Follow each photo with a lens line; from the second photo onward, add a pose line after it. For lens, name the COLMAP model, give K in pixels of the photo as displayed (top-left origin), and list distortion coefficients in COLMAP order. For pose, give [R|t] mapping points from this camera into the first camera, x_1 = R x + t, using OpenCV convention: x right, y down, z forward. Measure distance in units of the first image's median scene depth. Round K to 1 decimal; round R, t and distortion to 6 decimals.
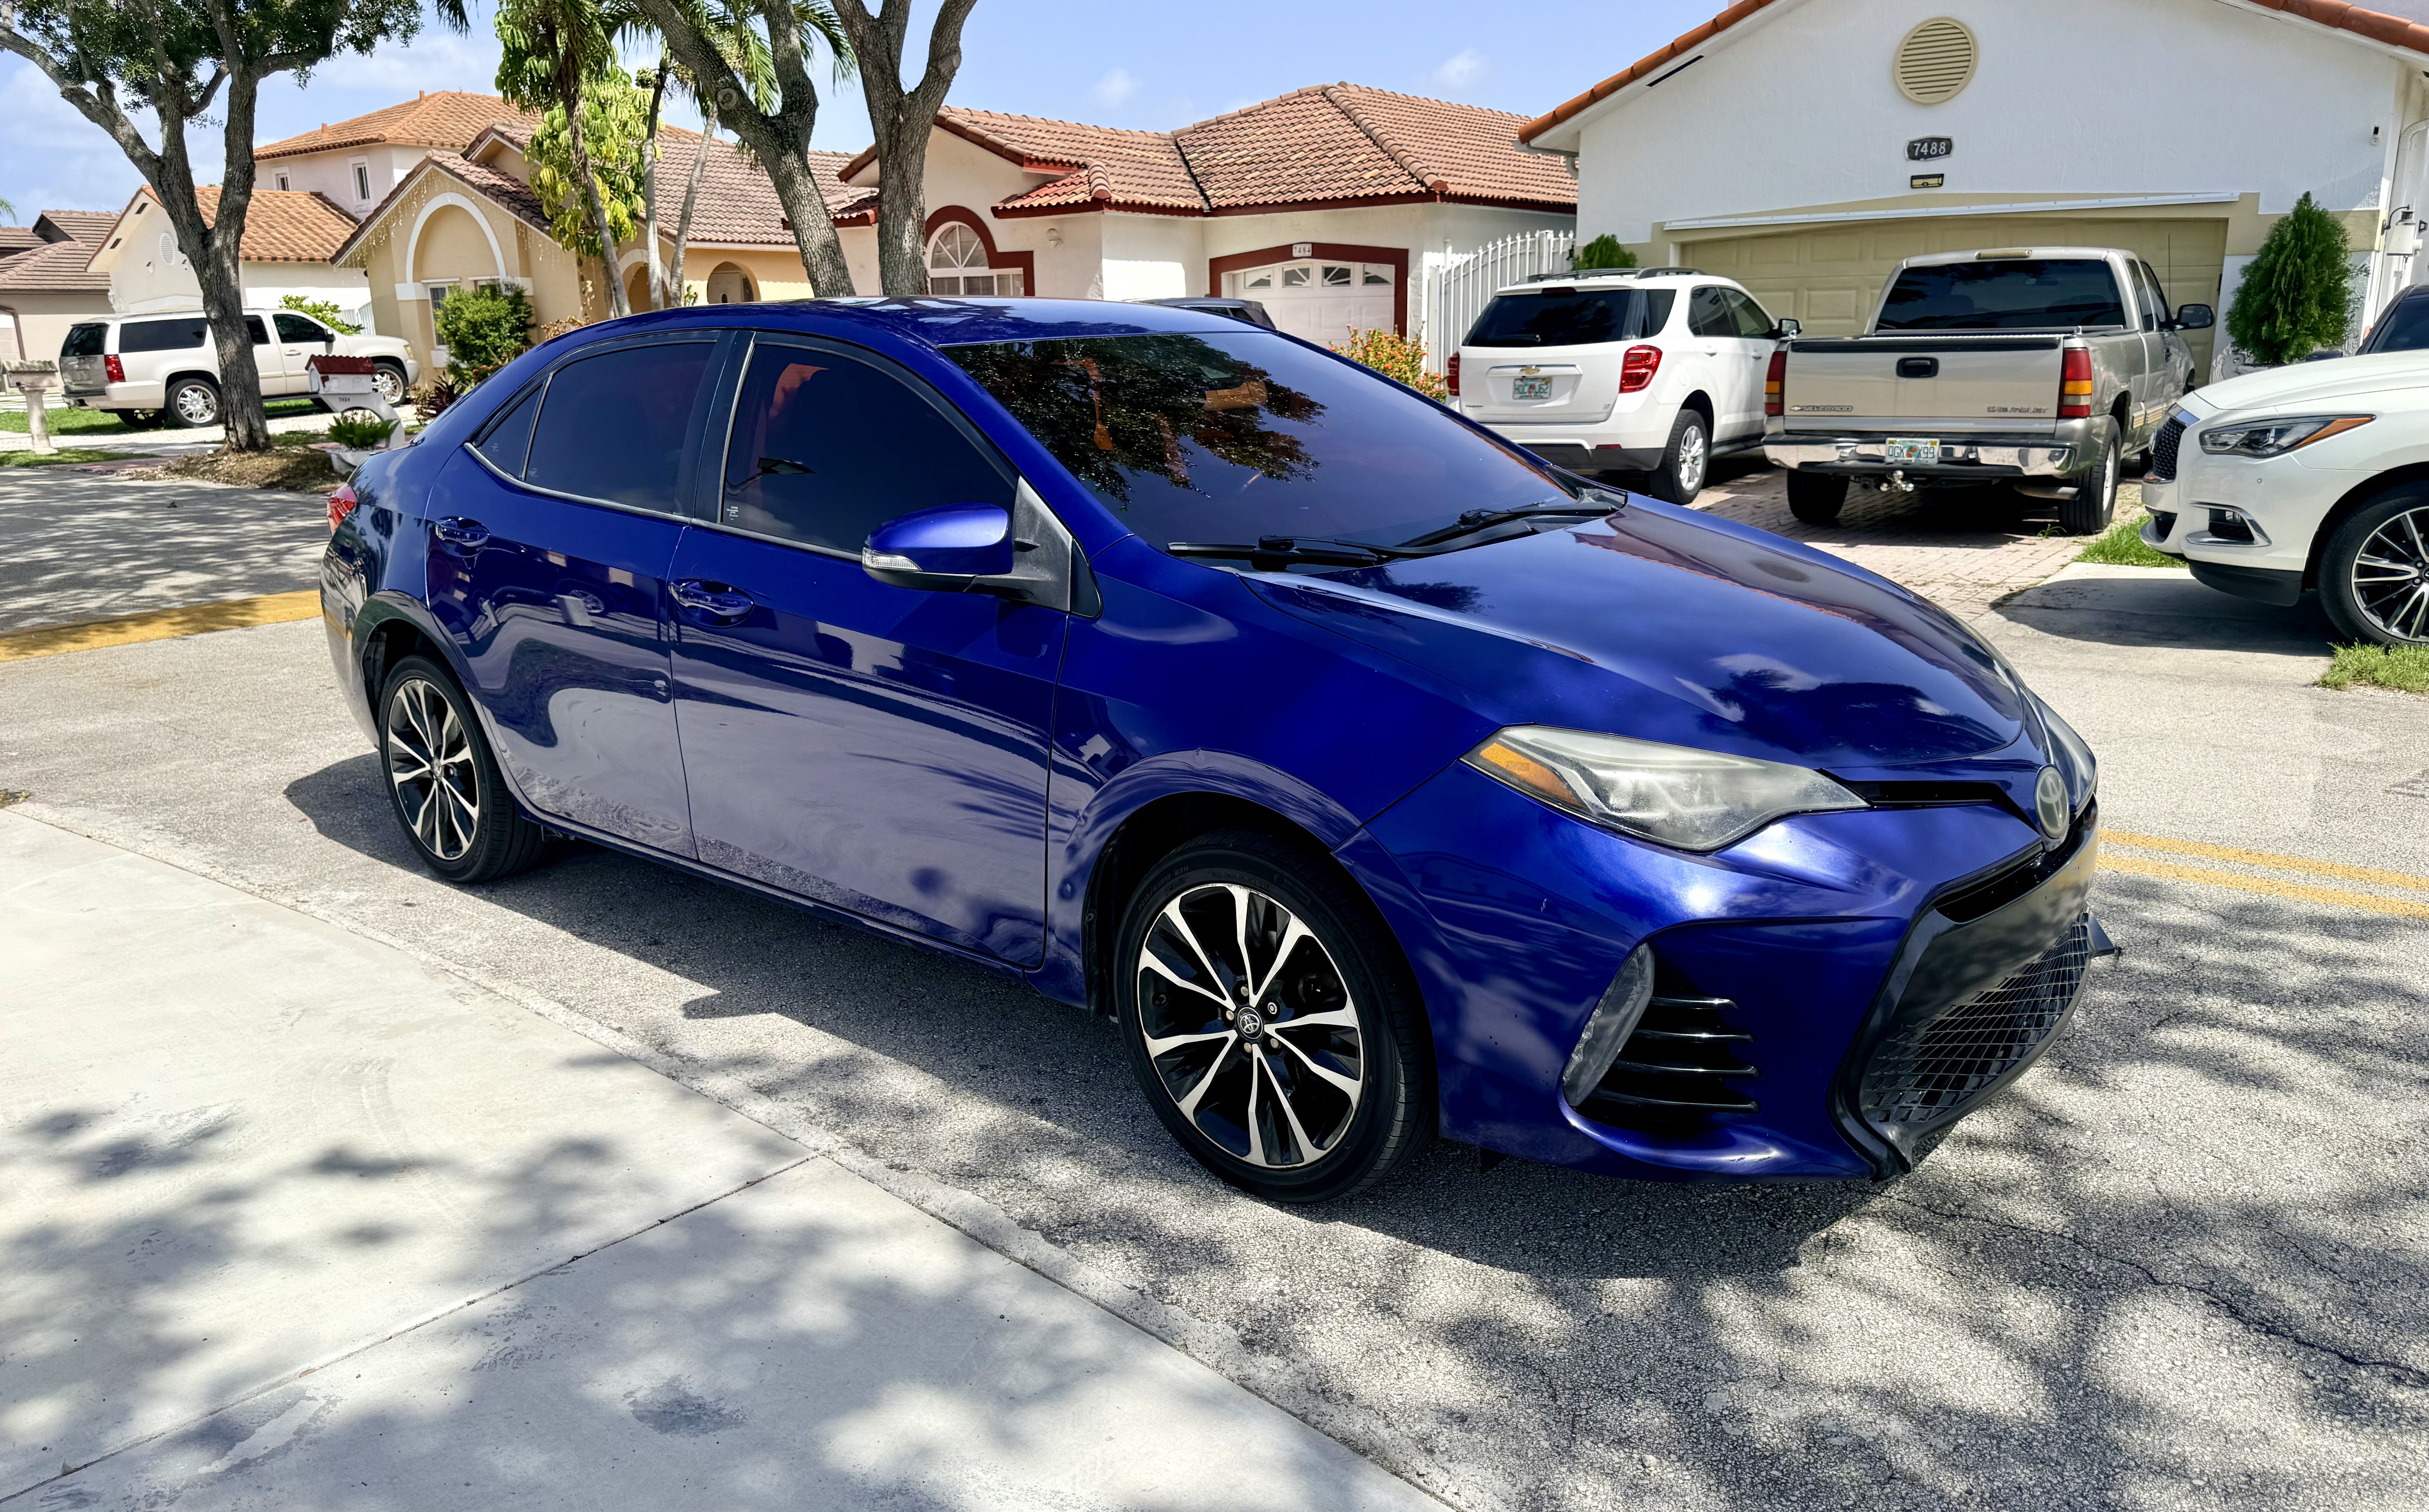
lens RADIAL K [[1693.7, 0, 1257.3], [0, 1693.7, 756.6], [0, 0, 1]] dist [0.056520, -0.054557]
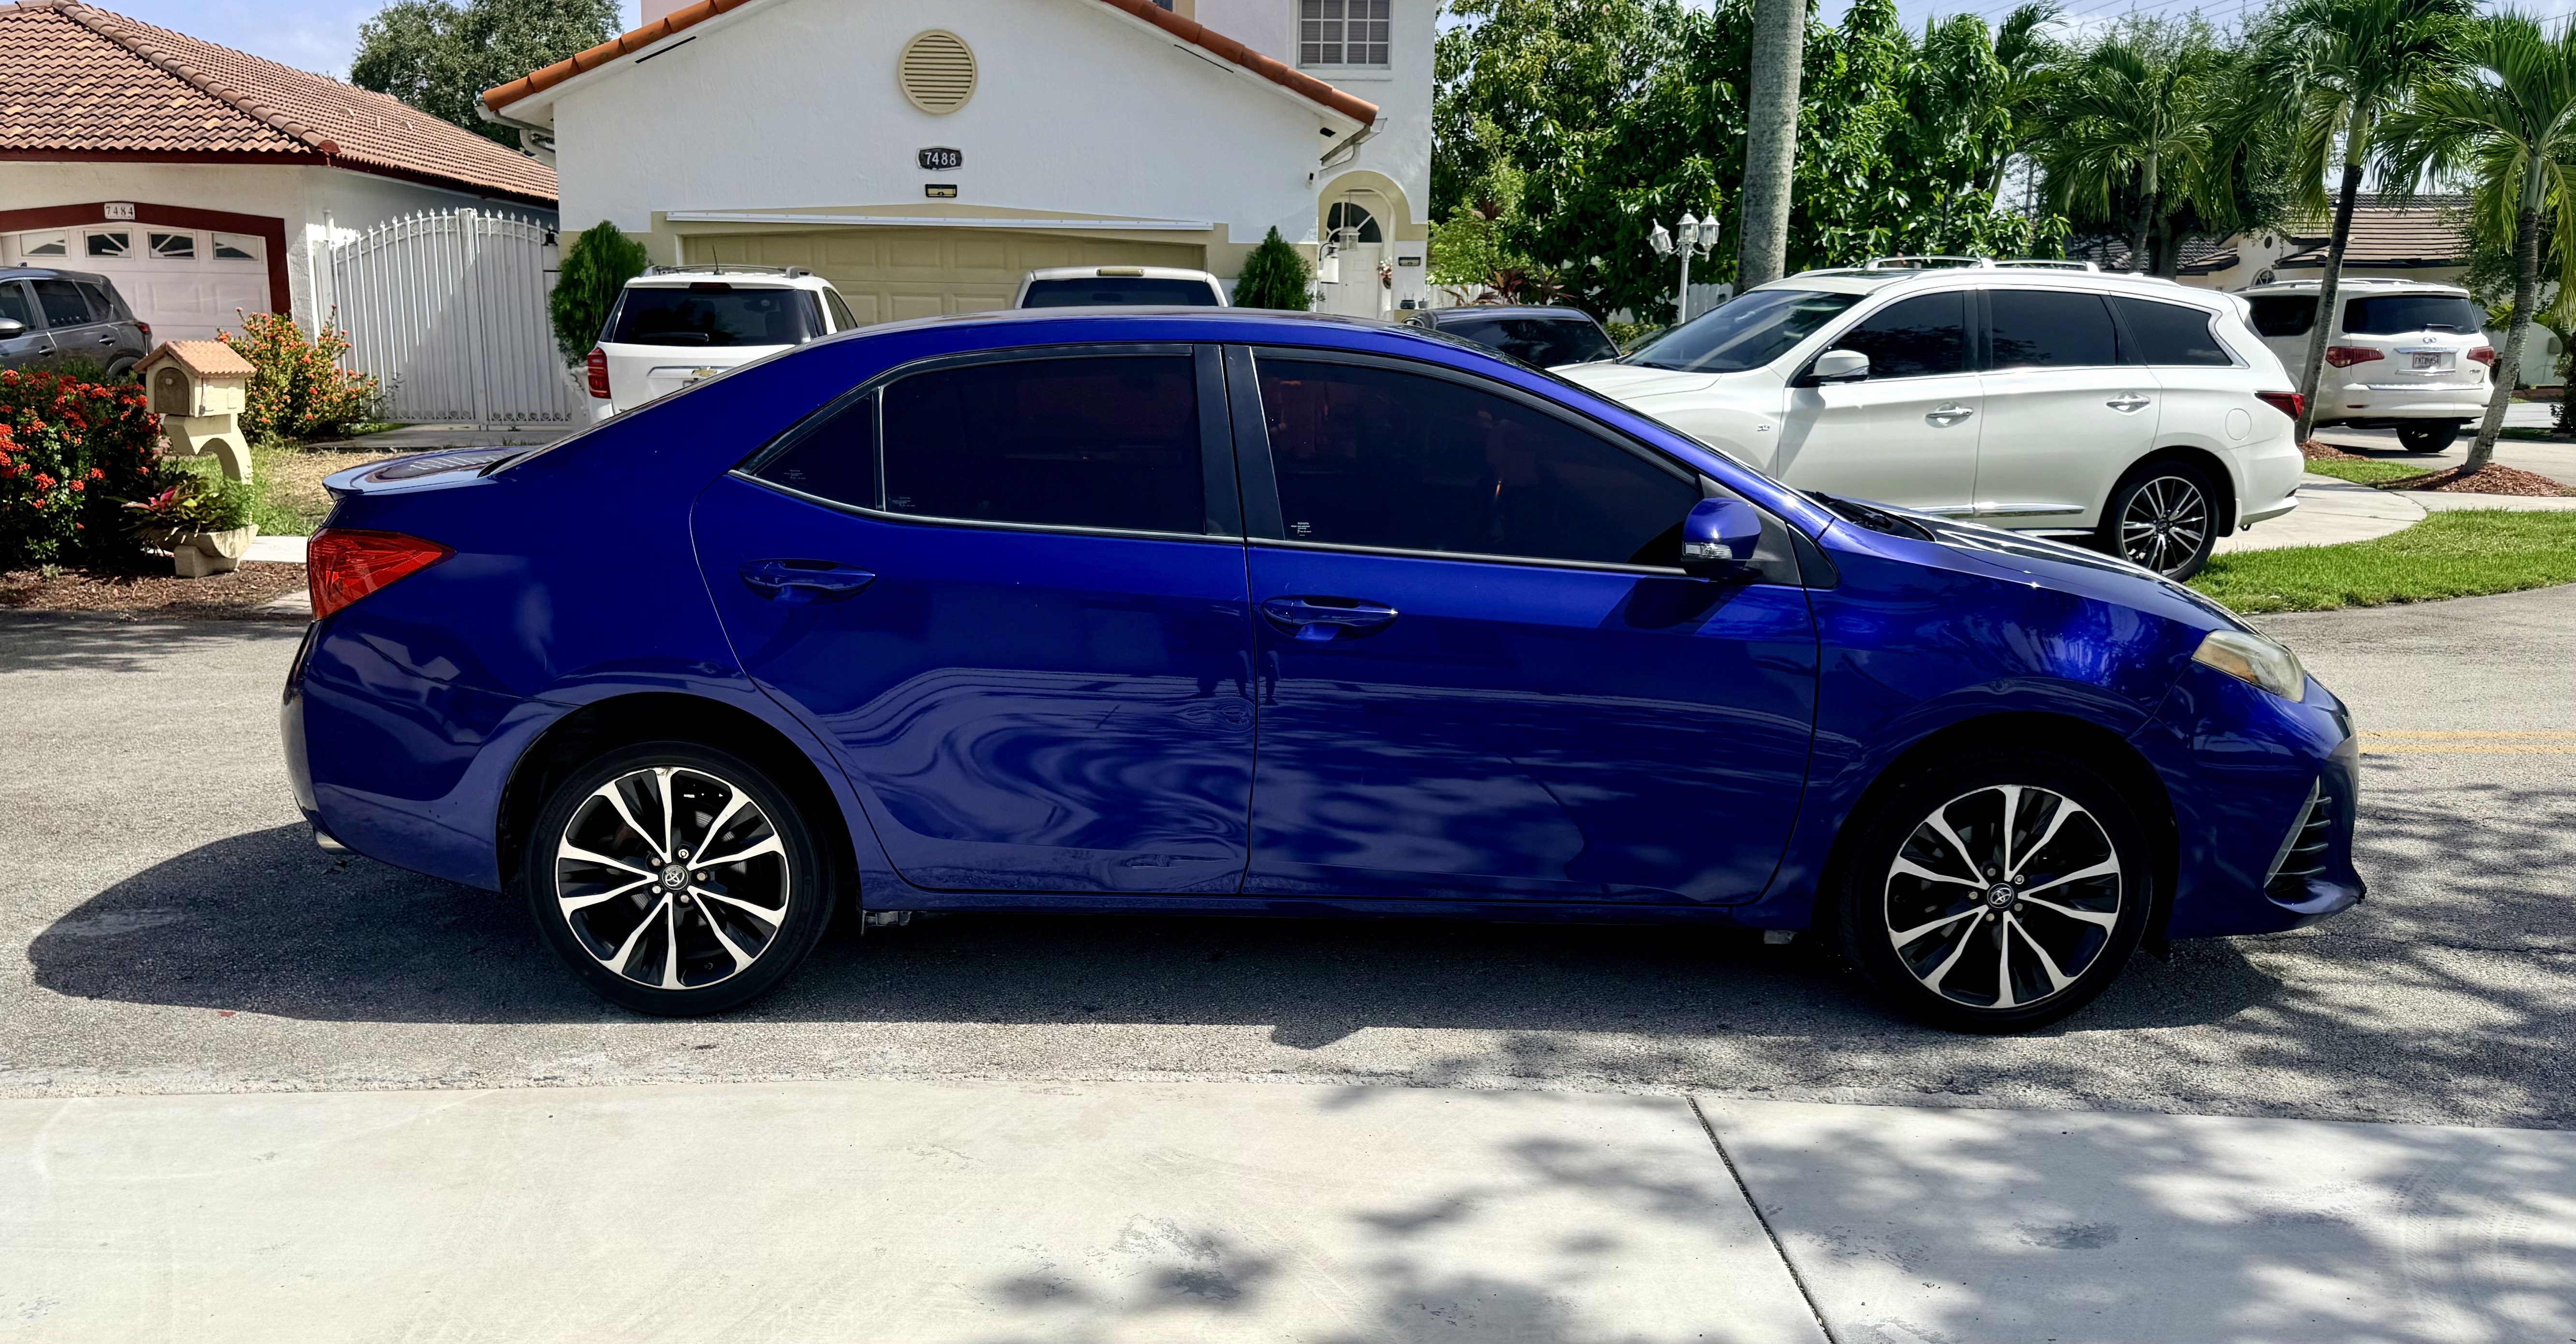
lens RADIAL K [[1959.9, 0, 1090.0], [0, 1959.9, 744.7], [0, 0, 1]] dist [0.054724, -0.064875]
pose [[0.773514, -0.113918, 0.623458, -0.306636], [0.134702, 0.990789, 0.013915, -0.014185], [-0.619300, 0.073217, 0.781733, 0.055278]]
